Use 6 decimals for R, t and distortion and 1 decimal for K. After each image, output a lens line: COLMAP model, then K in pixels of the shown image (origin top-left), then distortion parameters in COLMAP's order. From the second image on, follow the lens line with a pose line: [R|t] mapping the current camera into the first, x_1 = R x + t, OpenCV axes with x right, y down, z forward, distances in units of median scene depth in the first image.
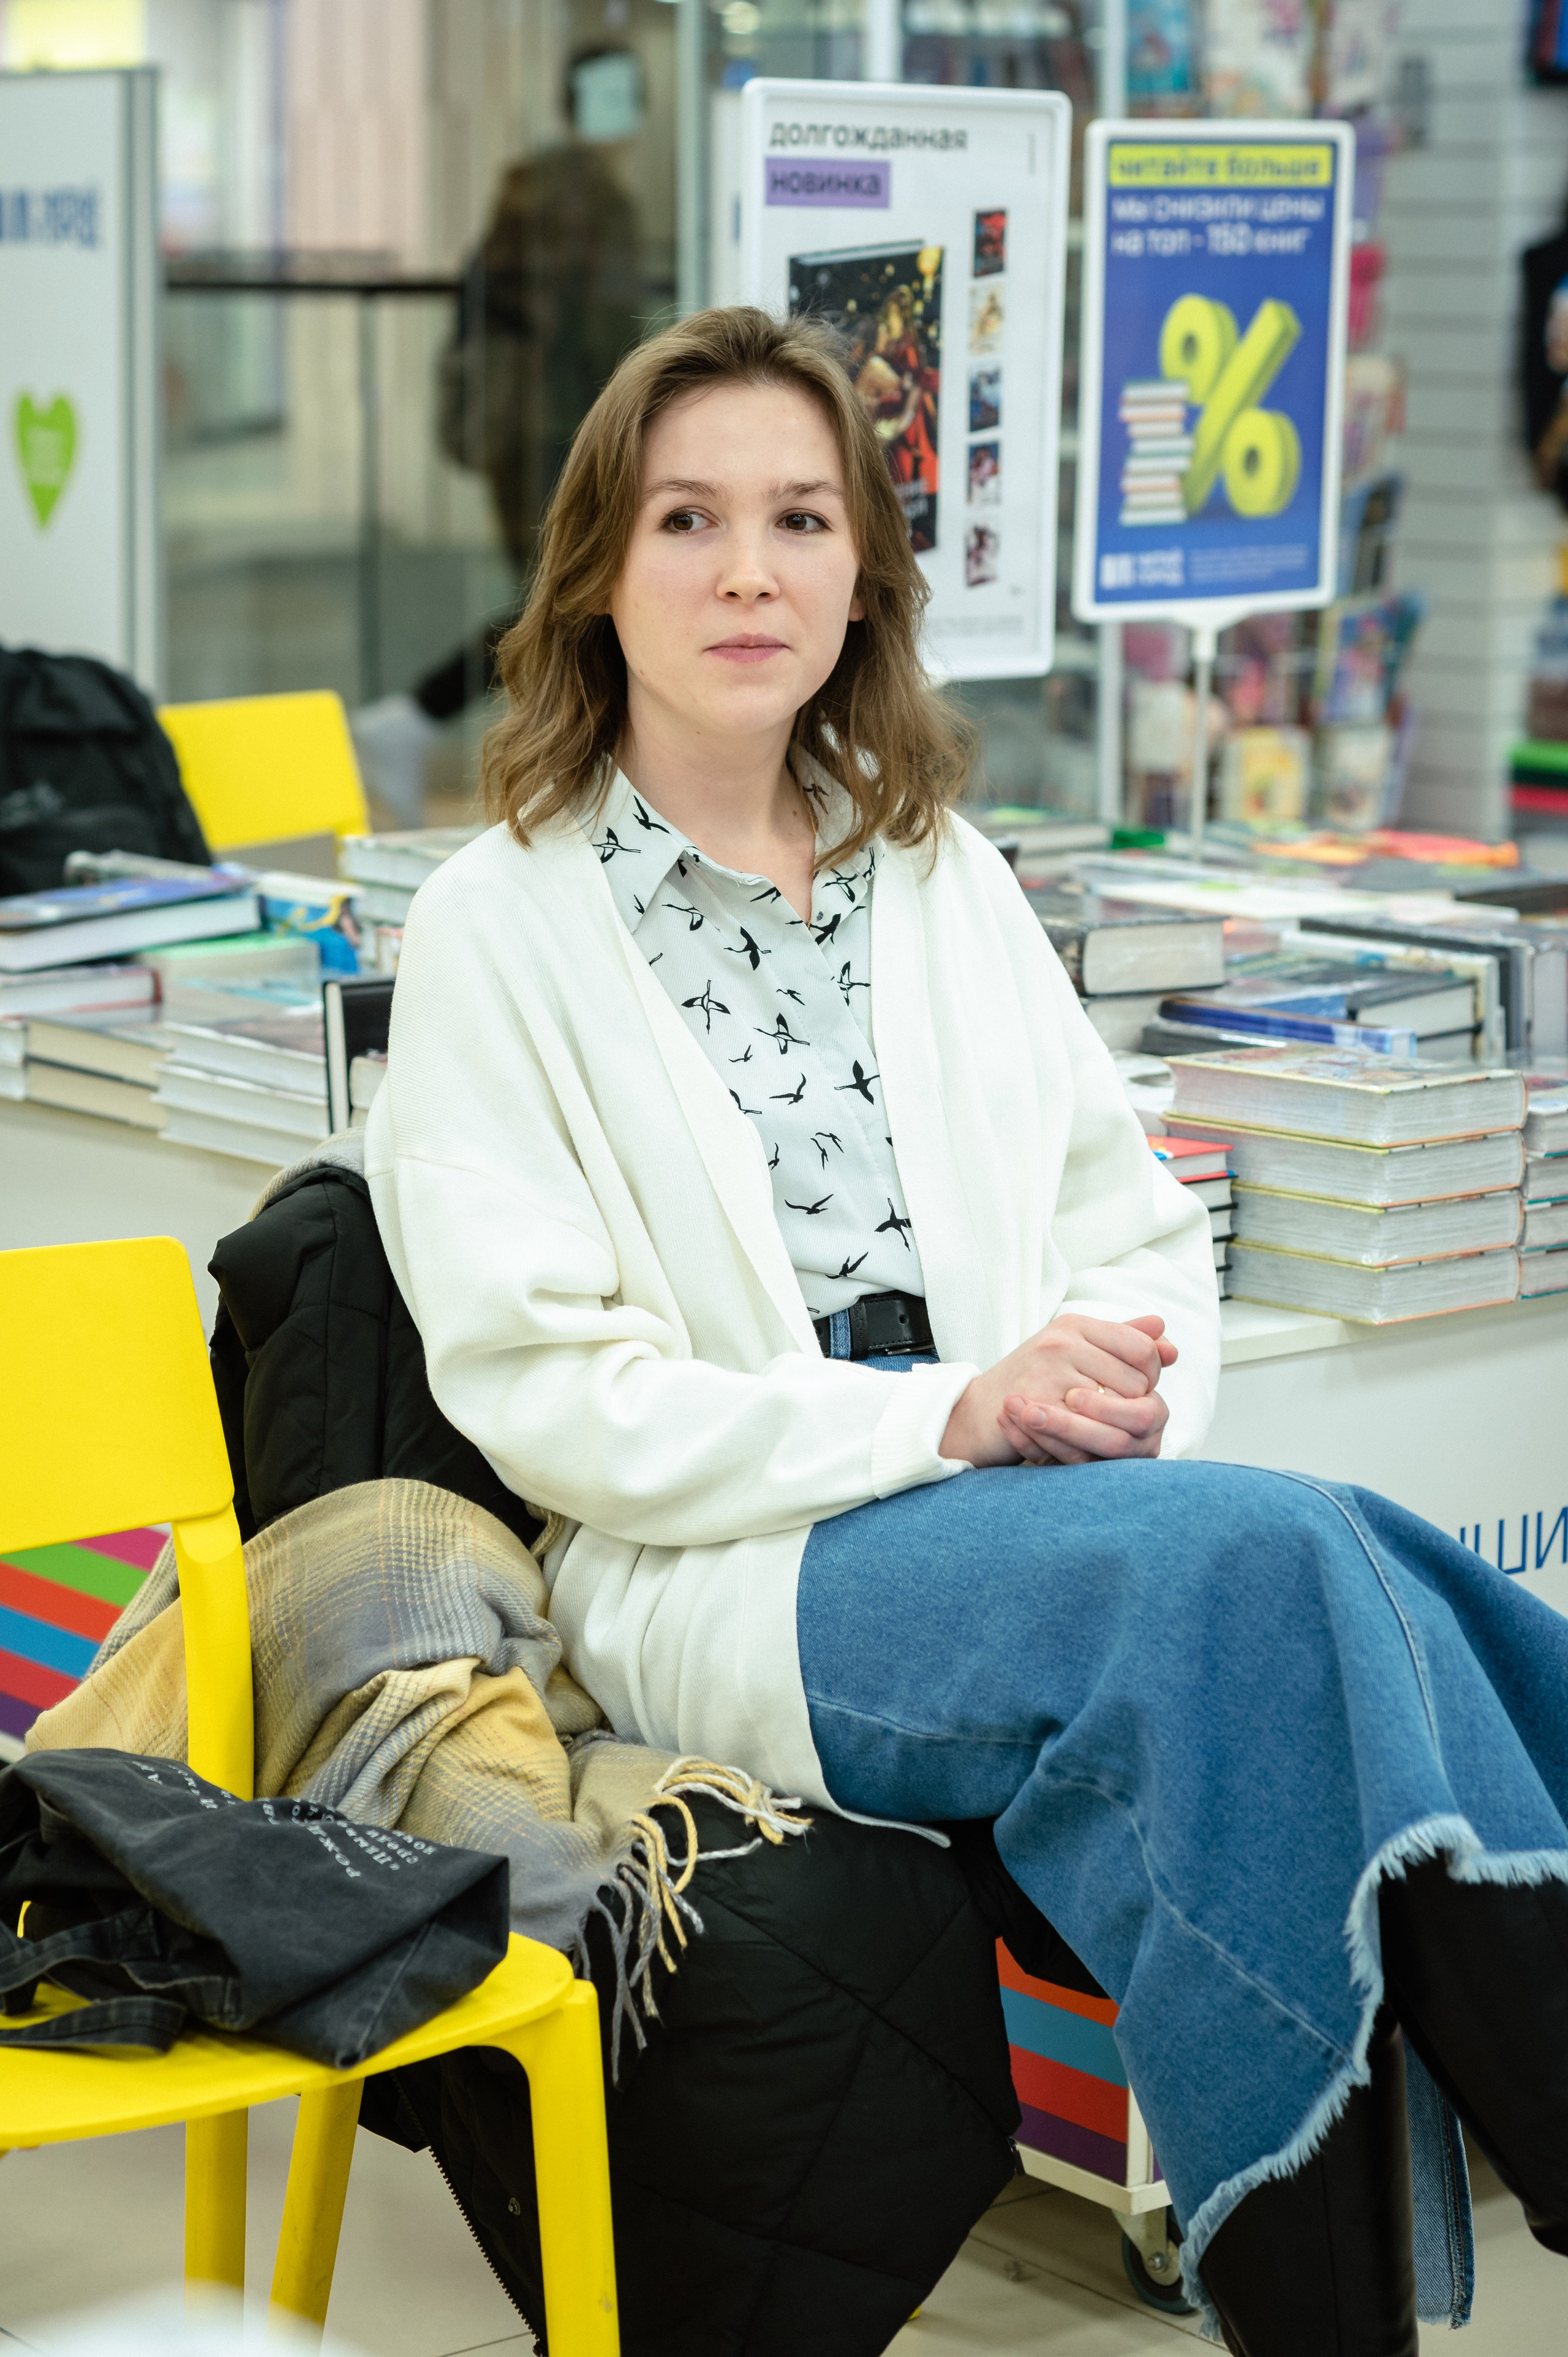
lens RADIAL K [[5474.0, 0, 783.1], [0, 5474.0, 1291.9], [0, 0, 1]] dist [-0.153440, 0.386397]
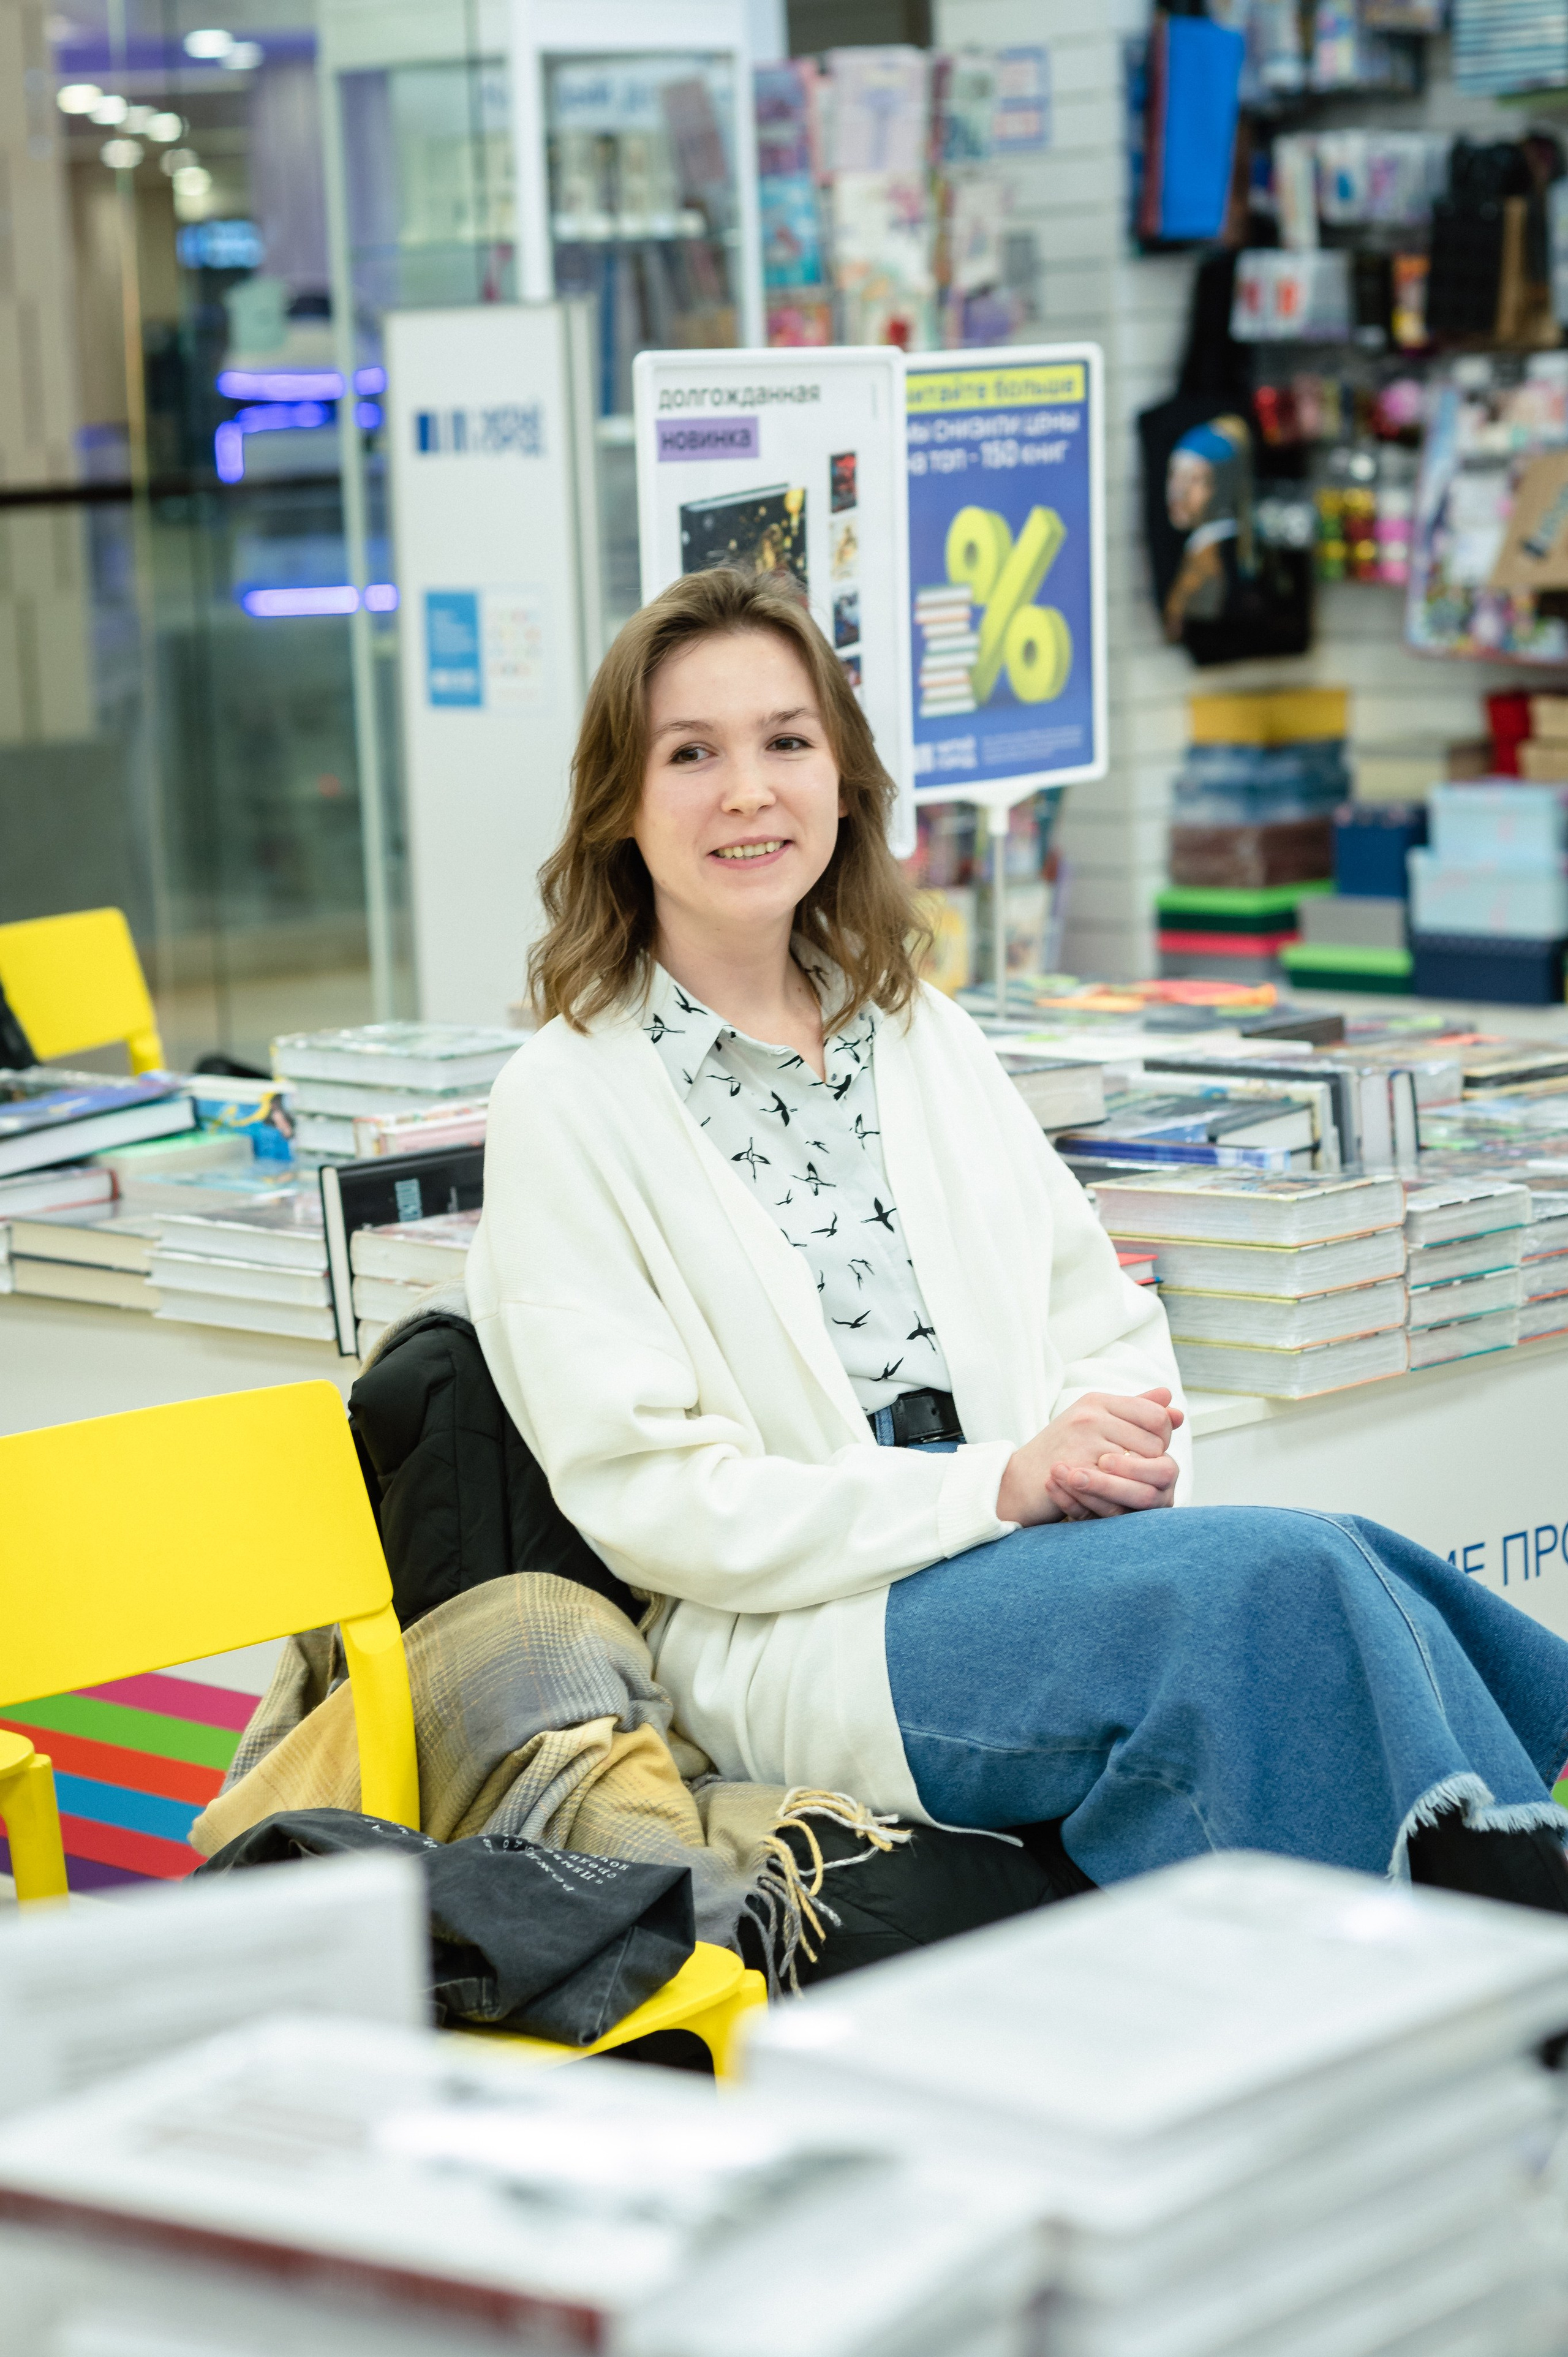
lens RADIAL K [[5688.1, 0, 784.0], [0, 5688.1, 1178.5], [0, 0, 1]] dist [-0.118726, -0.402951]
pose [[0.994603, -0.061784, 0.083349, -0.109977], [0.066196, 0.996490, -0.051247, 0.015553], [-0.079890, 0.056488, 0.995202, -0.224275]]
